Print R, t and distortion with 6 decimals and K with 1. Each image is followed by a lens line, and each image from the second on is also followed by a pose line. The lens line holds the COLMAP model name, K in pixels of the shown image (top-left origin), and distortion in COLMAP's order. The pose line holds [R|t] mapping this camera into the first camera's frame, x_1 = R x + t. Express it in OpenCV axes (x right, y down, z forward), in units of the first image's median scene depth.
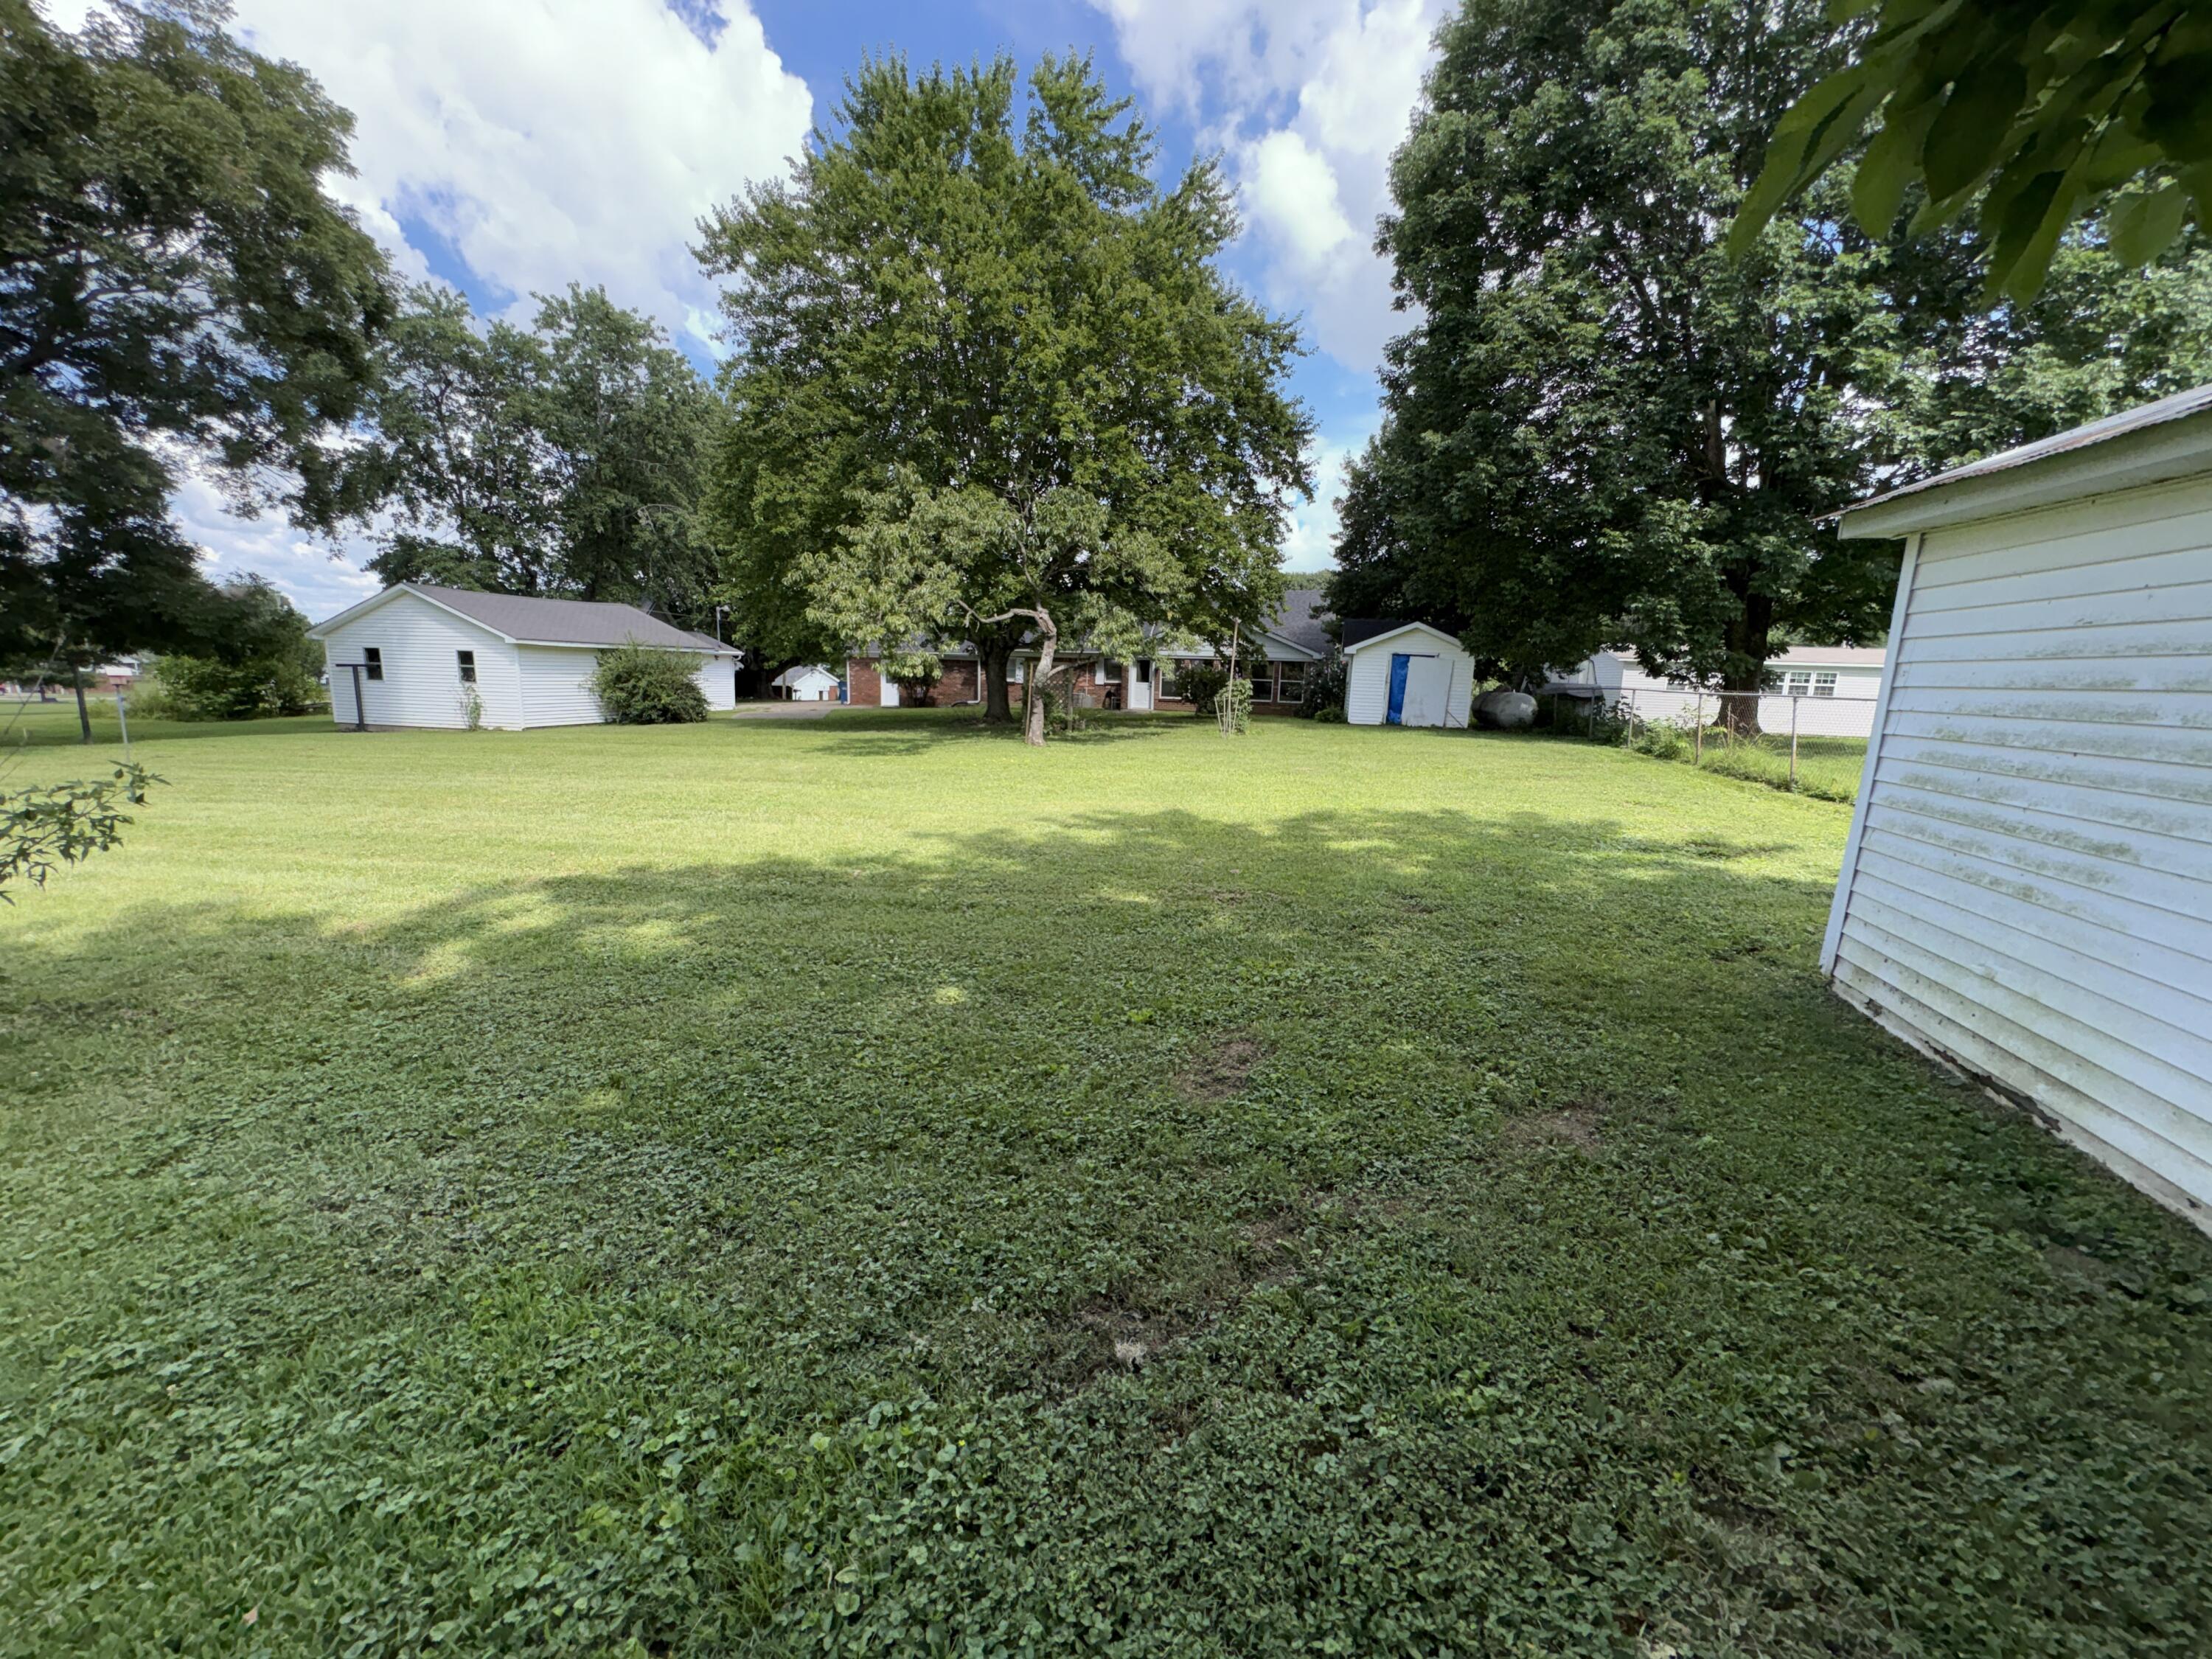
lens RADIAL K [[884.3, 0, 1106.0], [0, 884.3, 829.5], [0, 0, 1]] dist [-0.001530, 0.000205]
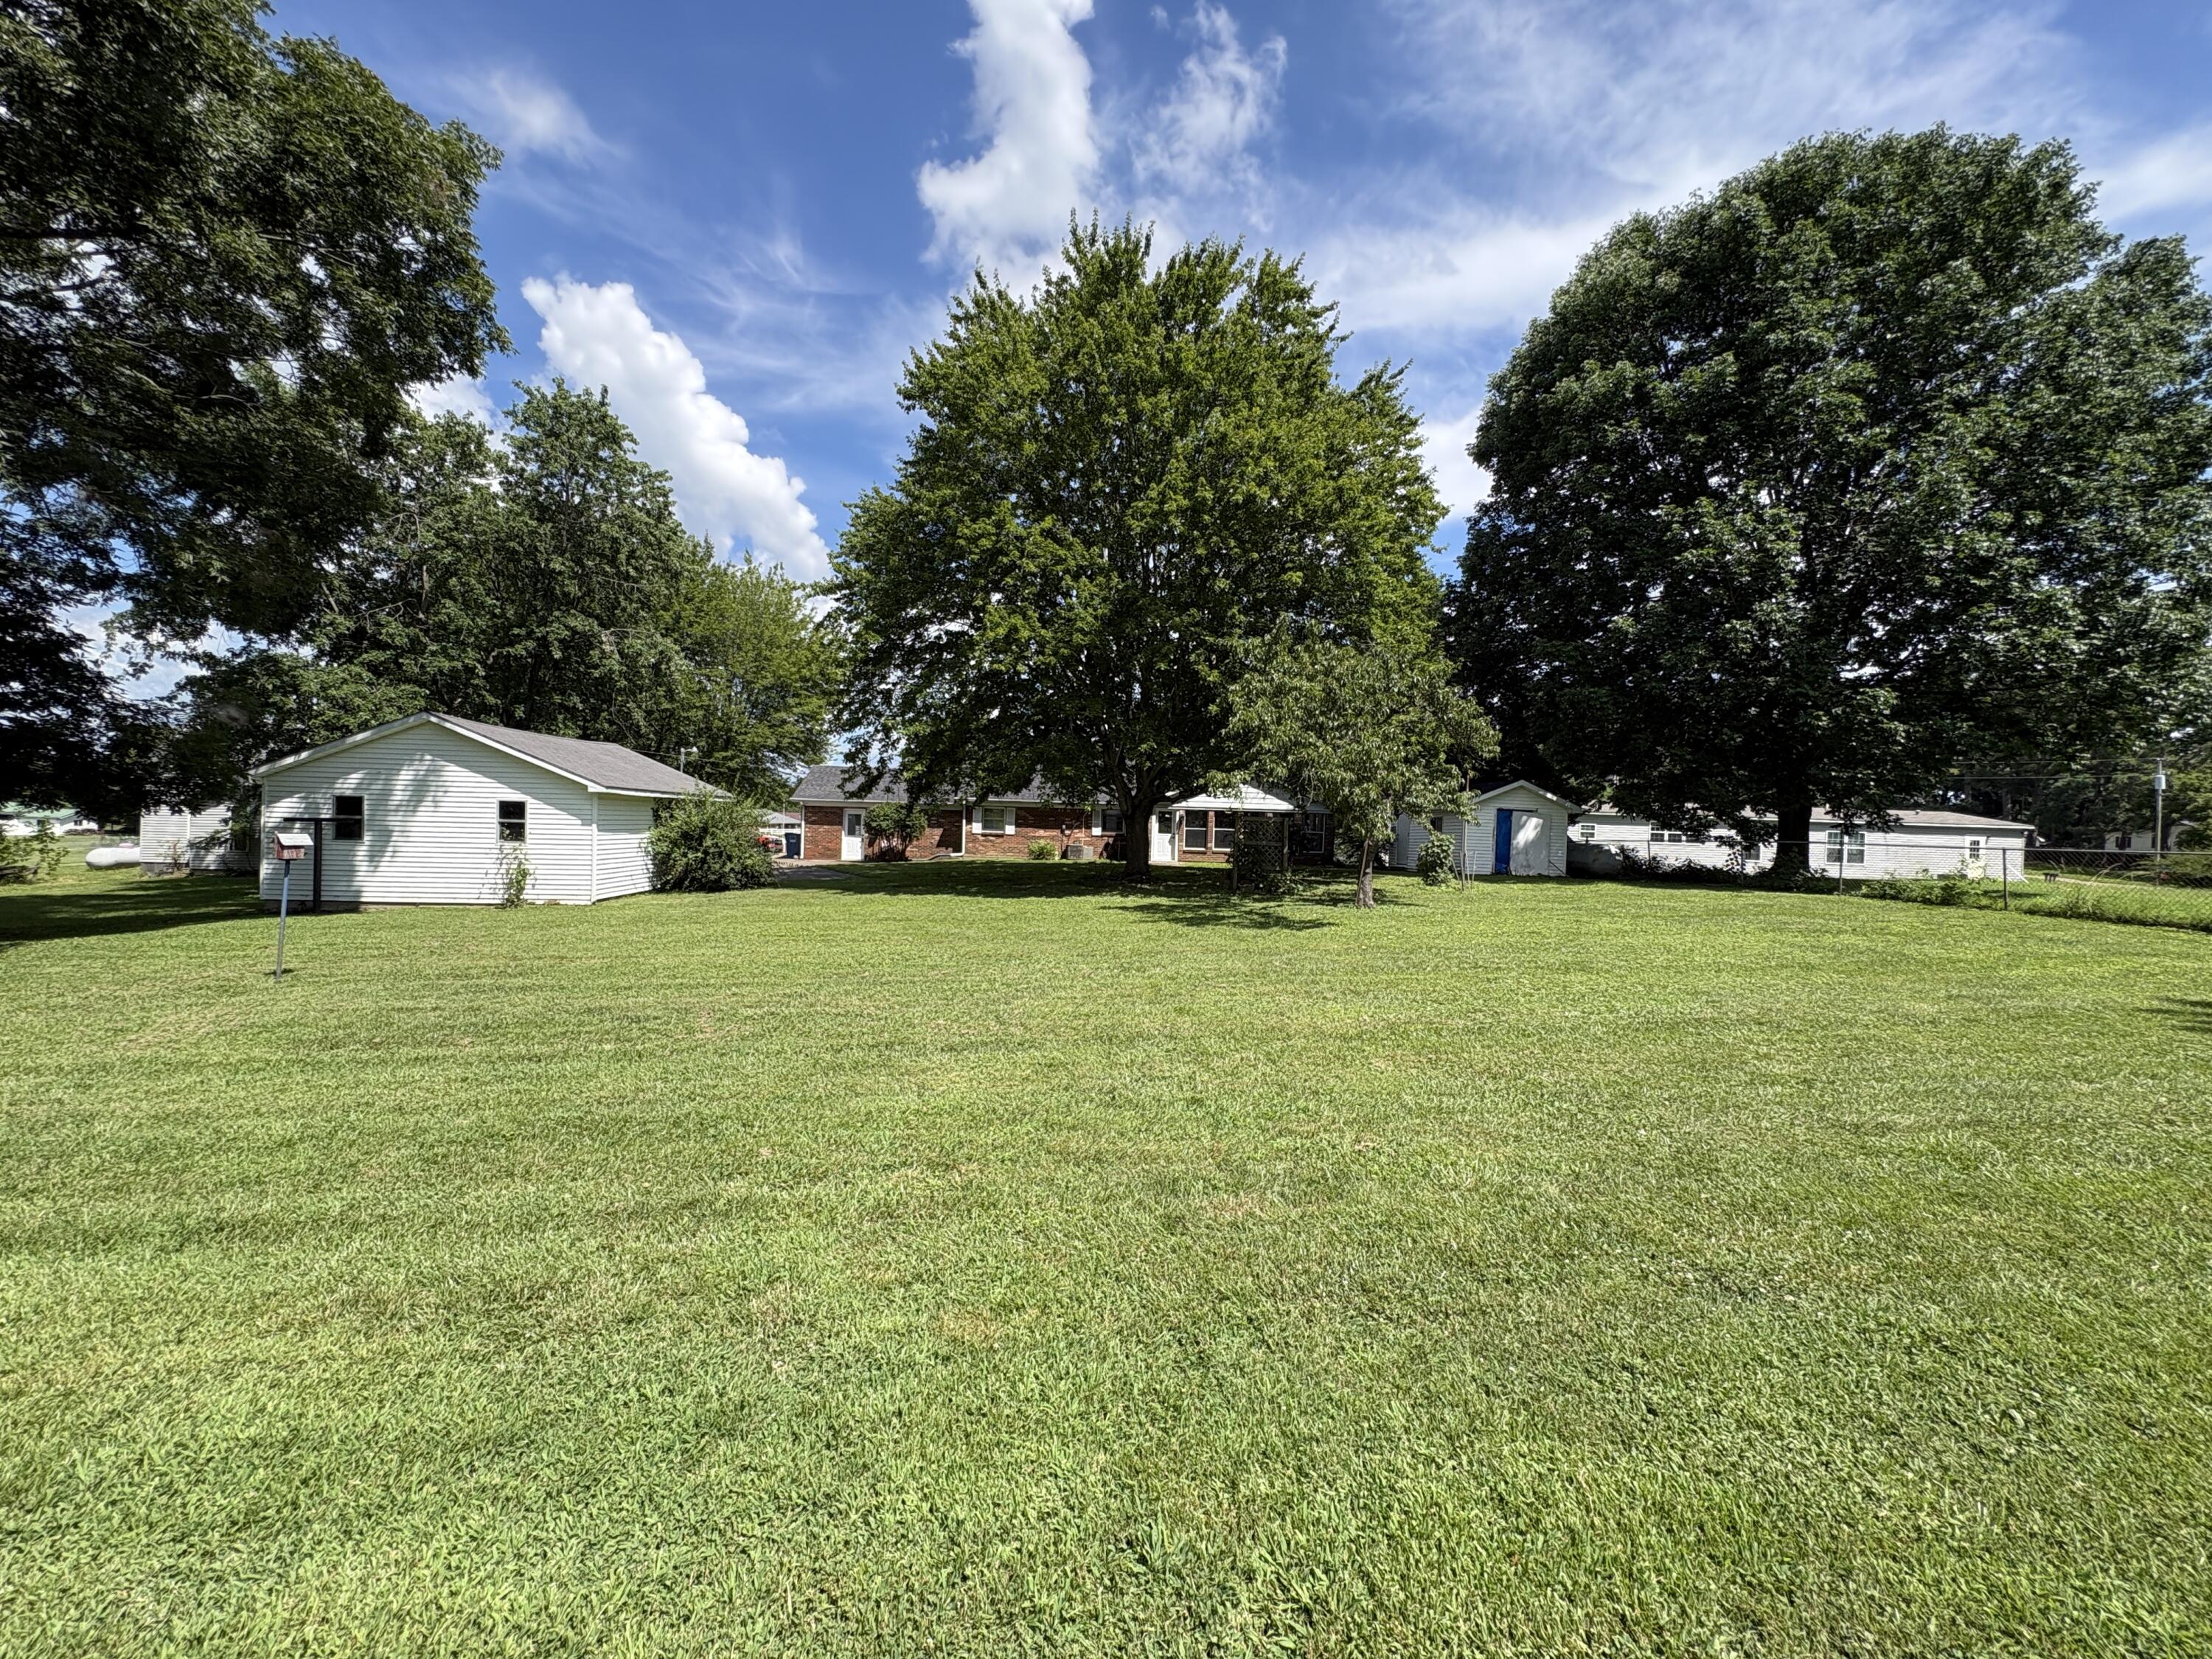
lens RADIAL K [[884.3, 0, 1106.0], [0, 884.3, 829.5], [0, 0, 1]] dist [-0.001530, 0.000205]
pose [[0.953655, -0.003816, 0.300879, -0.452678], [0.052215, 0.986849, -0.152982, -0.034923], [-0.296338, 0.161602, 0.941312, 0.135523]]
